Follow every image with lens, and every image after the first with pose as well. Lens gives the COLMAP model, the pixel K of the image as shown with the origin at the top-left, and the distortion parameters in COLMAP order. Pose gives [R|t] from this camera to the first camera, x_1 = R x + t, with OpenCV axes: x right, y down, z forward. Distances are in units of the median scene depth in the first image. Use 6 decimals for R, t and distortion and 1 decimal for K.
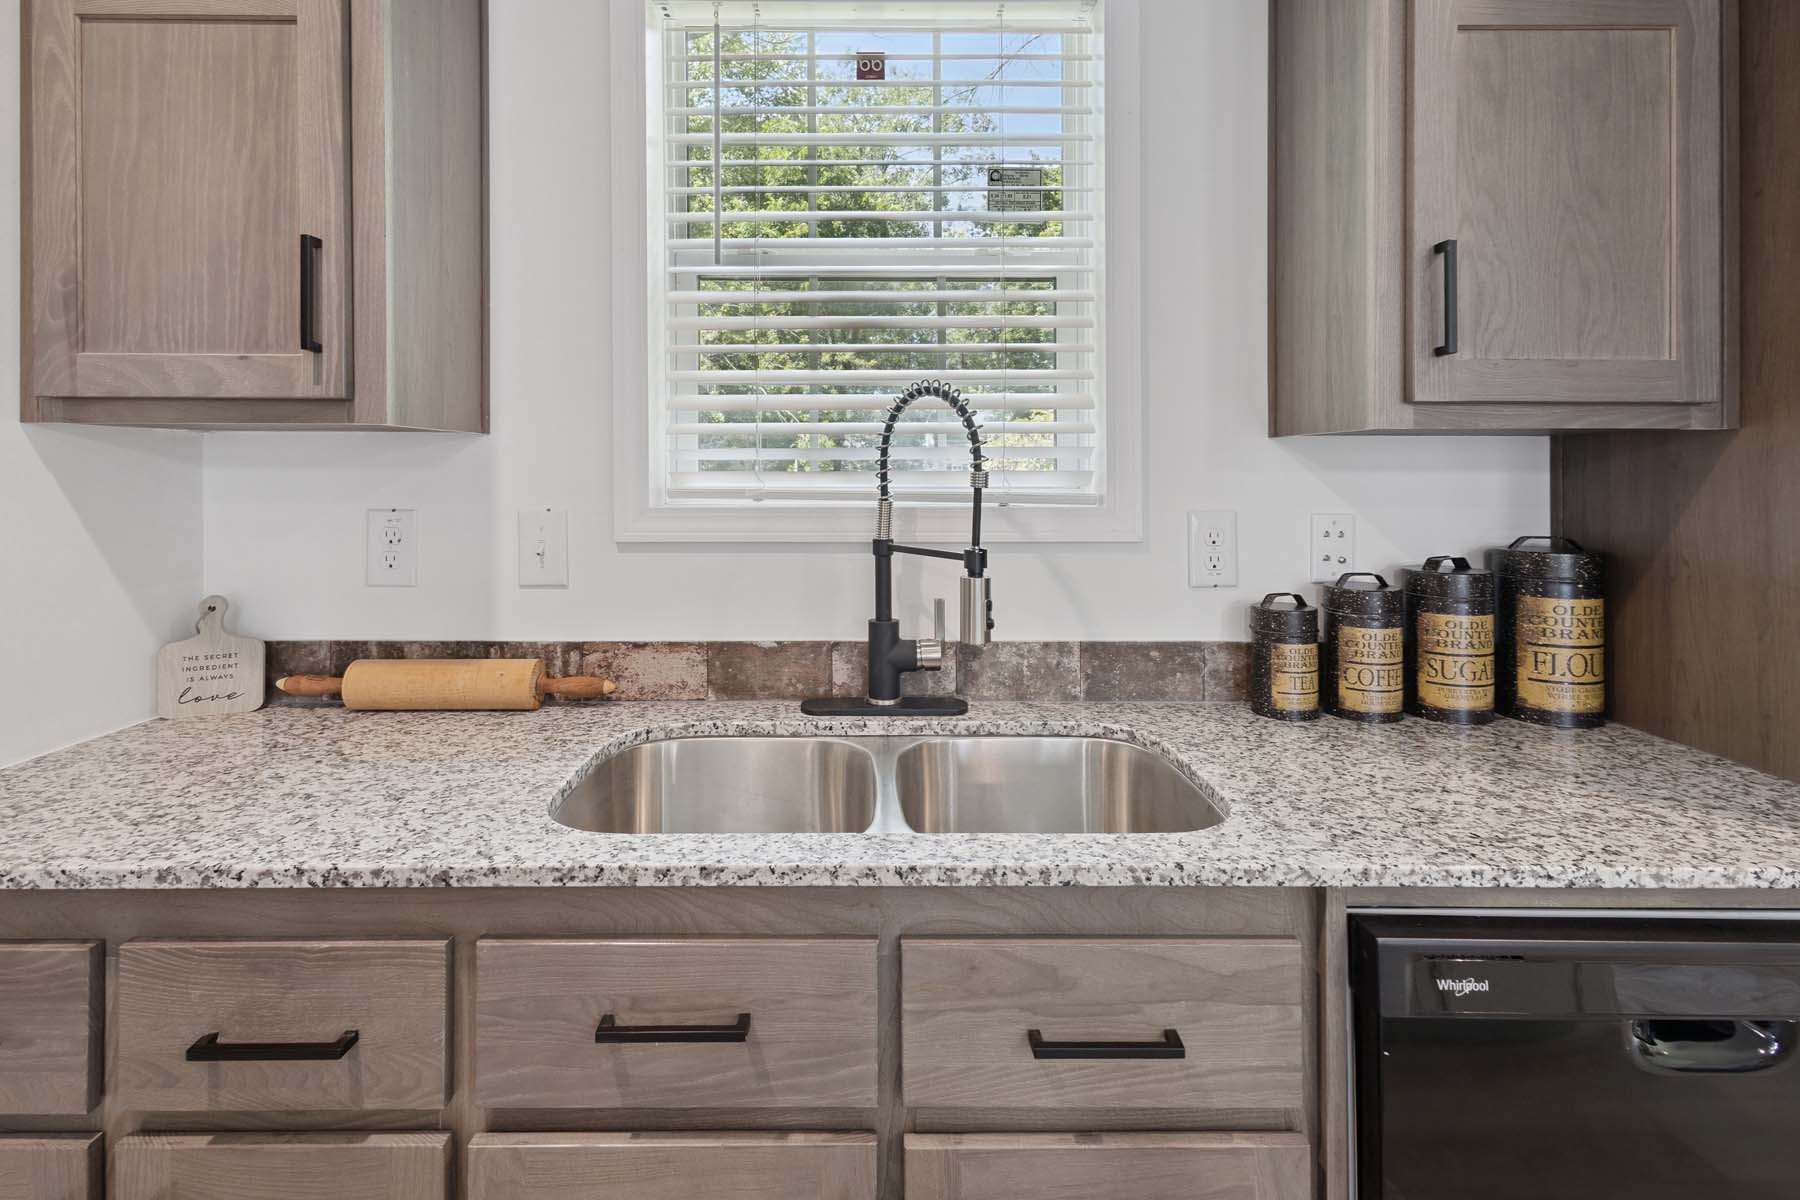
lens RADIAL K [[879.1, 0, 868.6], [0, 879.1, 467.7], [0, 0, 1]] dist [0.002964, 0.000205]
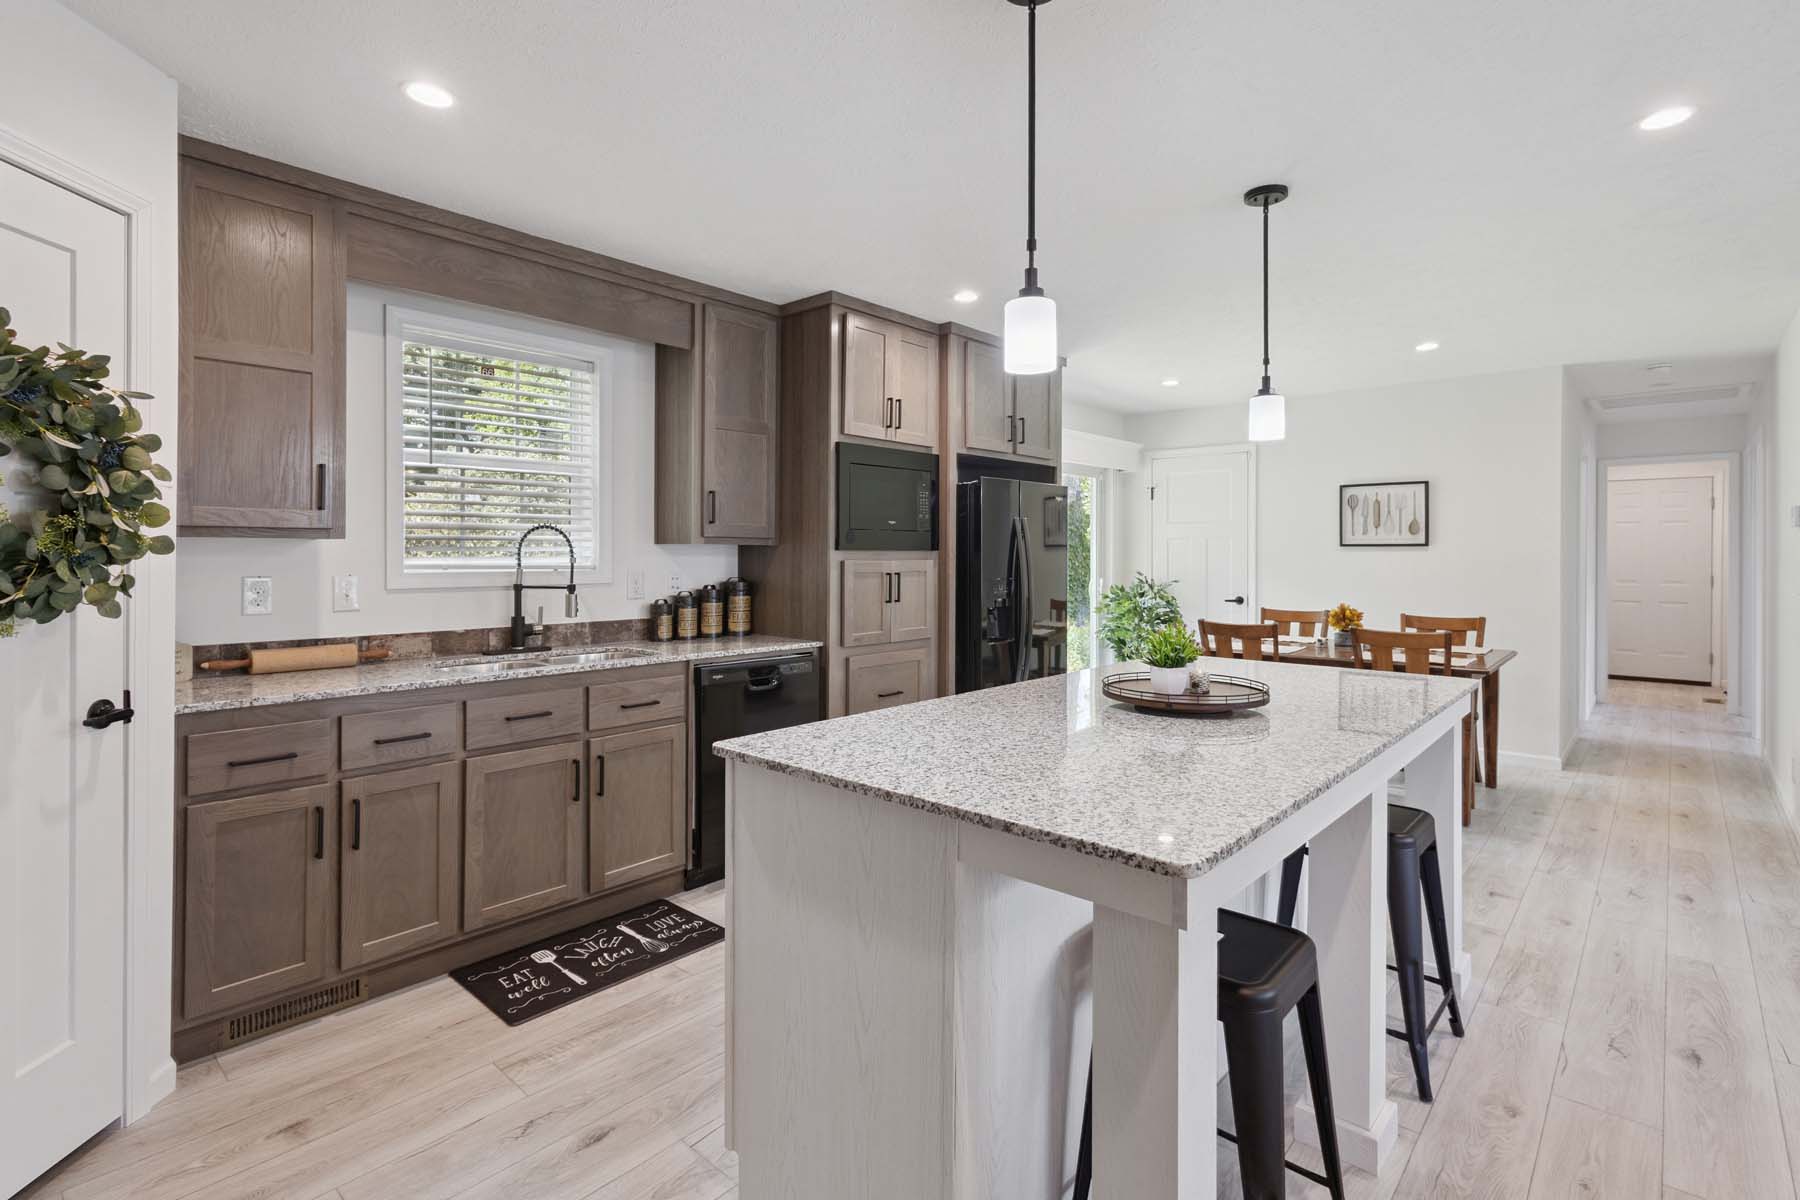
lens RADIAL K [[860.9, 0, 934.1], [0, 860.9, 552.4], [0, 0, 1]] dist [0.001677, 0.000489]
pose [[0.644836, 0.002949, 0.764315, -1.114266], [-0.010459, 0.999933, 0.004966, -0.032298], [-0.764249, -0.011196, 0.644824, -1.505655]]
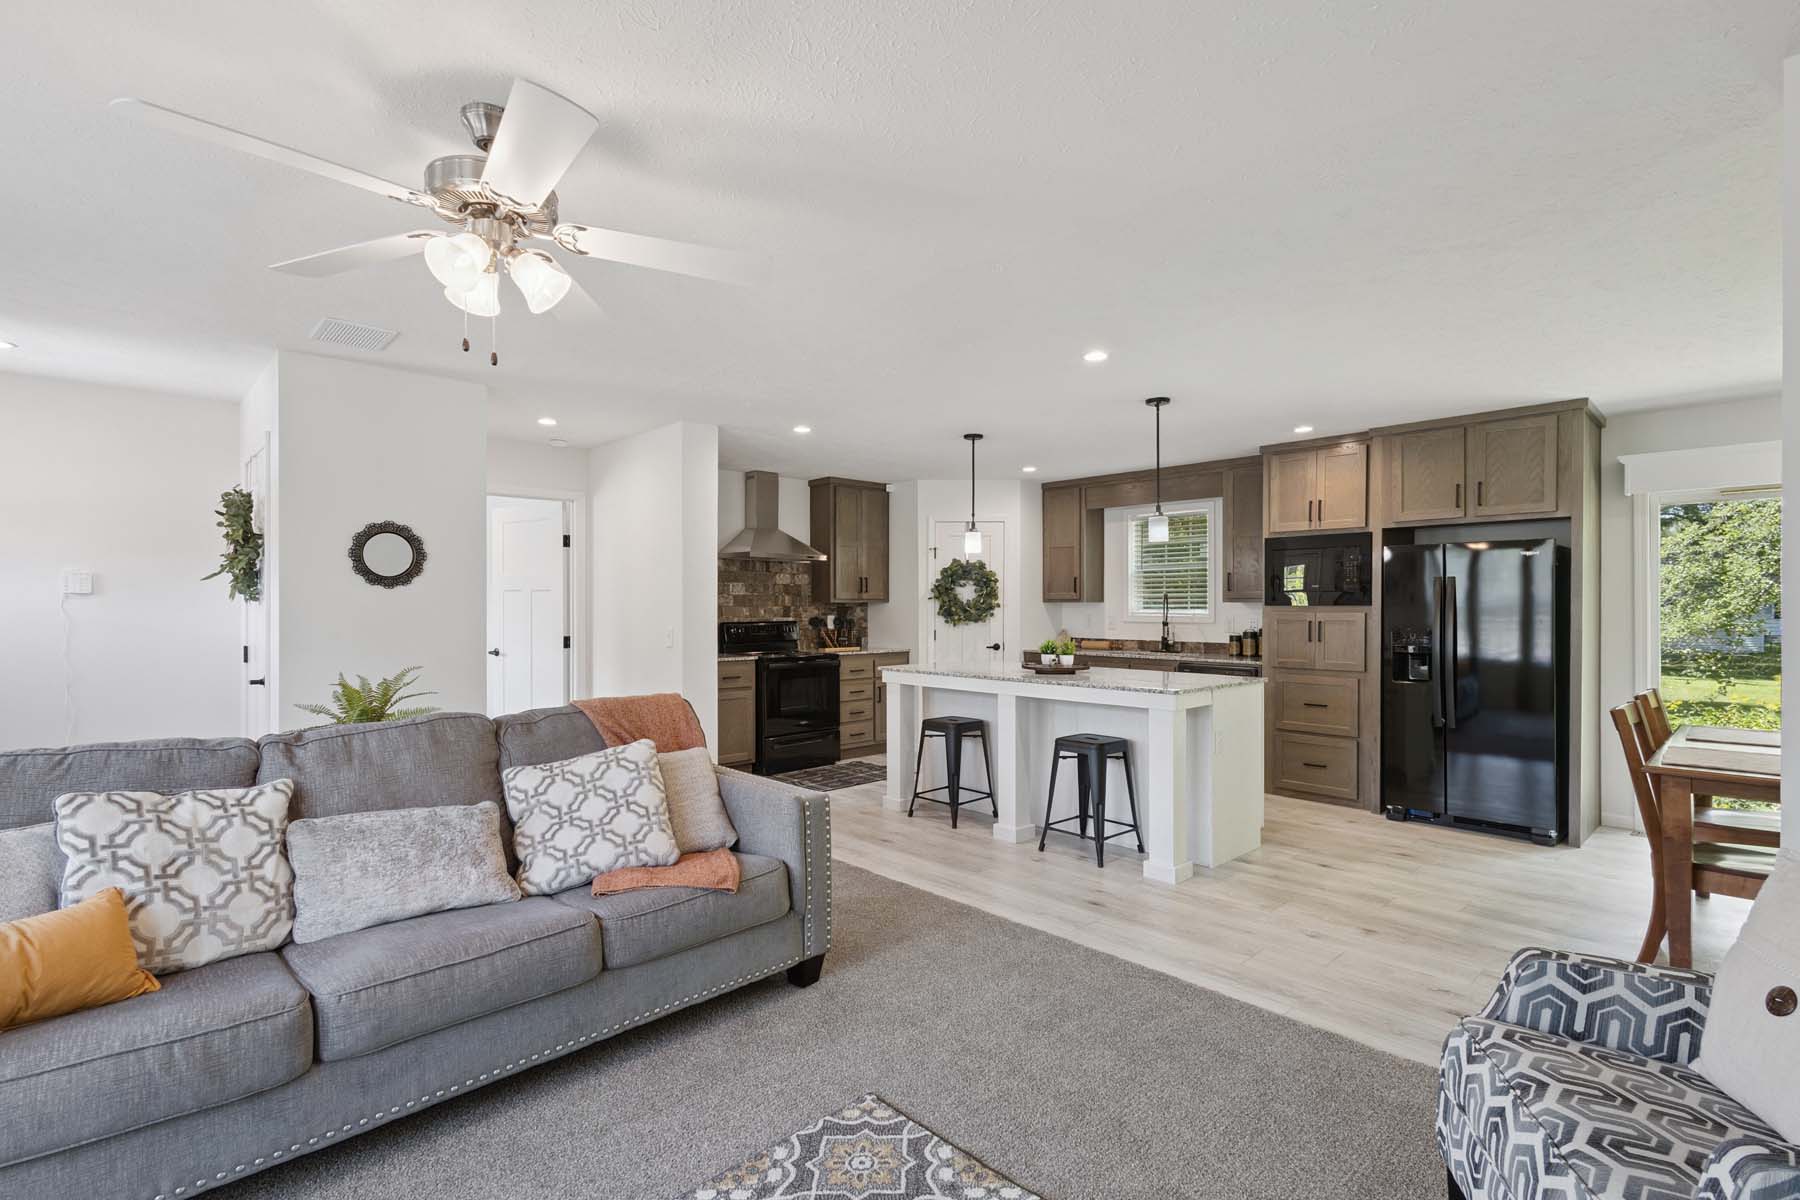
lens RADIAL K [[846.1, 0, 900.0], [0, 846.1, 600.0], [0, 0, 1]] dist [-0.002056, -0.000383]
pose [[0.689811, -0.002500, -0.723985, 2.753866], [0.005899, 0.999980, 0.002168, -0.073370], [0.723965, -0.005766, 0.689812, -3.903055]]
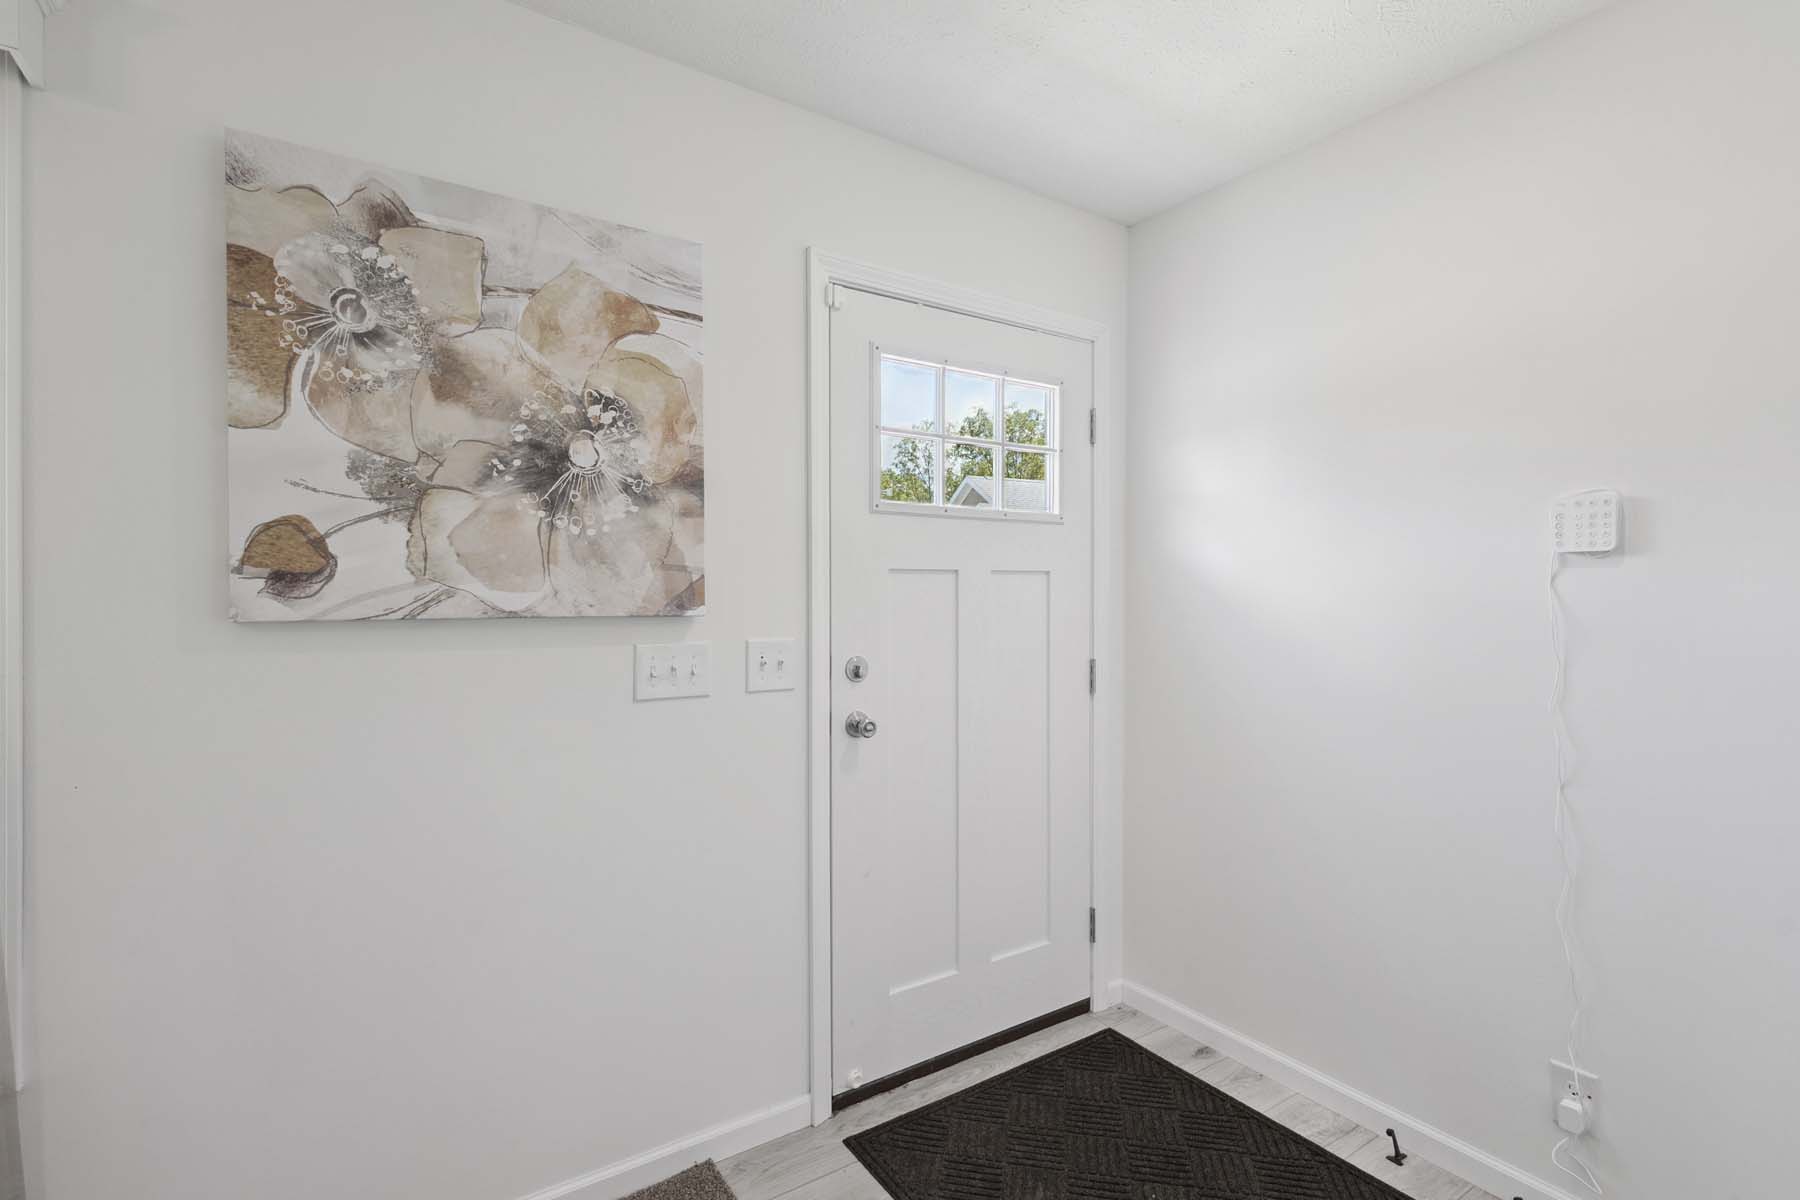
lens RADIAL K [[824.6, 0, 900.0], [0, 824.6, 600.0], [0, 0, 1]] dist [0.002212, 0.000223]
pose [[-0.827972, 0.004977, -0.560747, -0.196752], [0.006580, 0.999978, -0.000840, -0.042965], [0.560731, -0.004385, -0.827987, -3.491943]]
